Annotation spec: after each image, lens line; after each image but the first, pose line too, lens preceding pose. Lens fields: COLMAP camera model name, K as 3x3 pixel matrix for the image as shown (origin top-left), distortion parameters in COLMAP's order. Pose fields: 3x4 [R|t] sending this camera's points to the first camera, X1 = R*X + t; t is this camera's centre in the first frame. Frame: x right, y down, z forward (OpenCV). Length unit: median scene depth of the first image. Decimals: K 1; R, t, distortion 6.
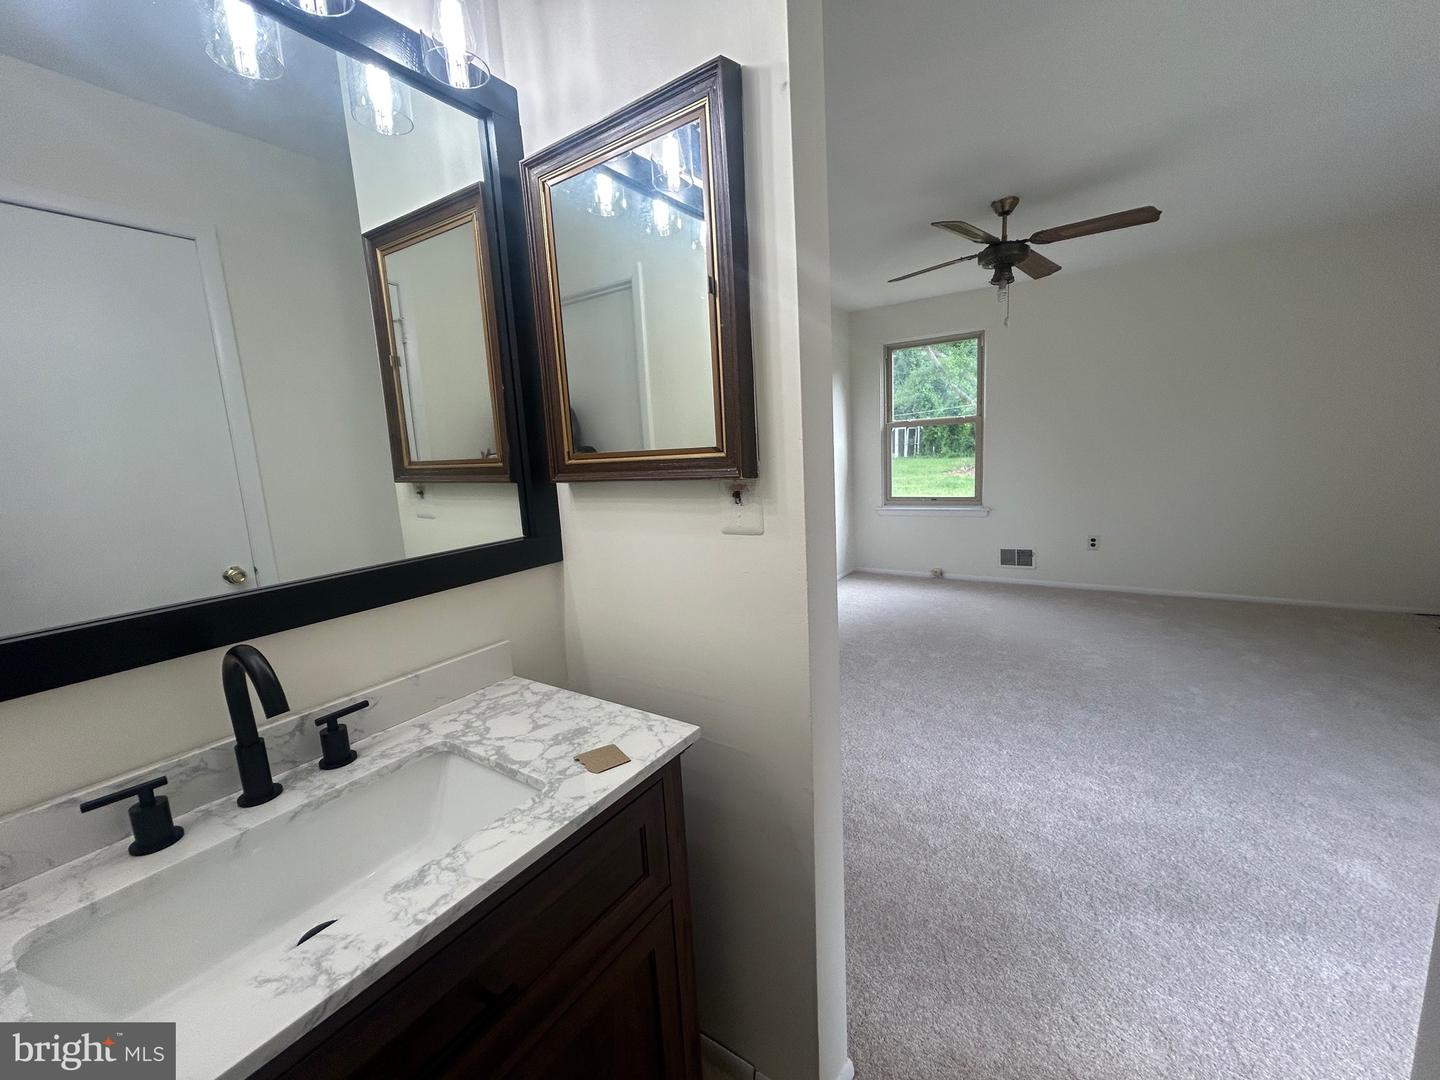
lens RADIAL K [[583.7, 0, 718.5], [0, 583.7, 537.3], [0, 0, 1]] dist [0.000309, -0.000465]
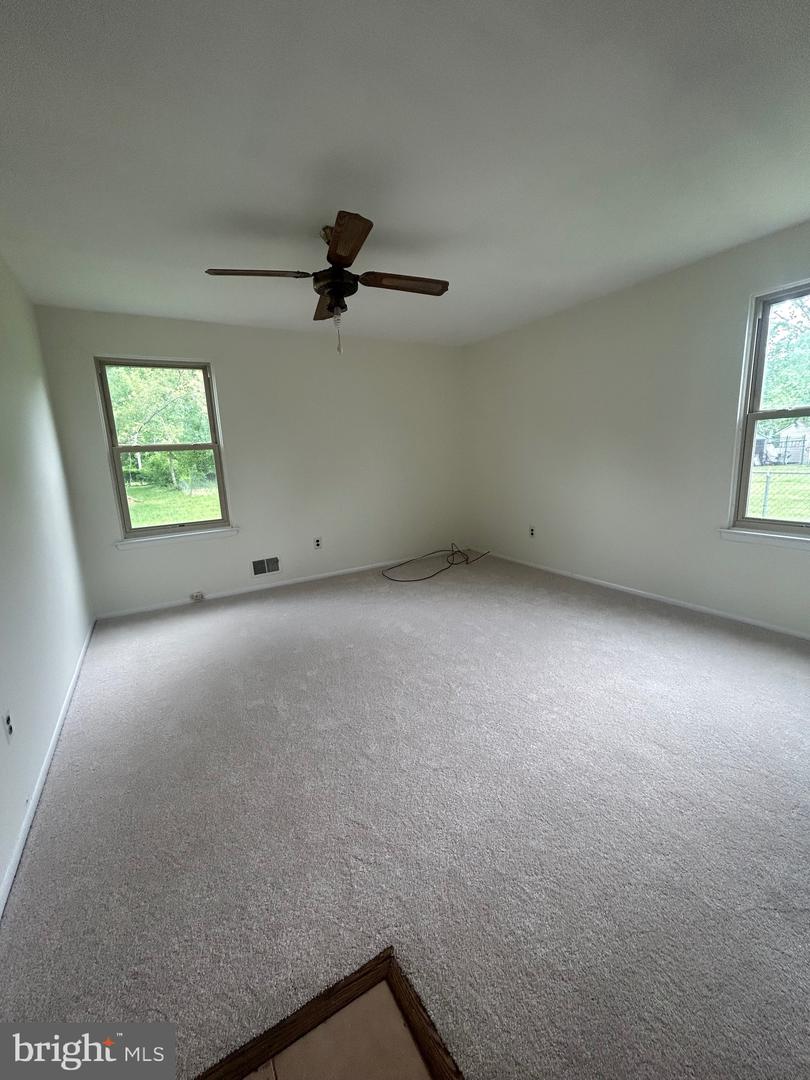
lens RADIAL K [[437.8, 0, 407.1], [0, 437.8, 537.7], [0, 0, 1]] dist [0.000309, -0.000465]
pose [[0.439005, -0.137120, 0.887960, -0.228503], [0.162568, 0.984097, 0.071593, -0.063730], [-0.883655, 0.112925, 0.454315, 0.580704]]
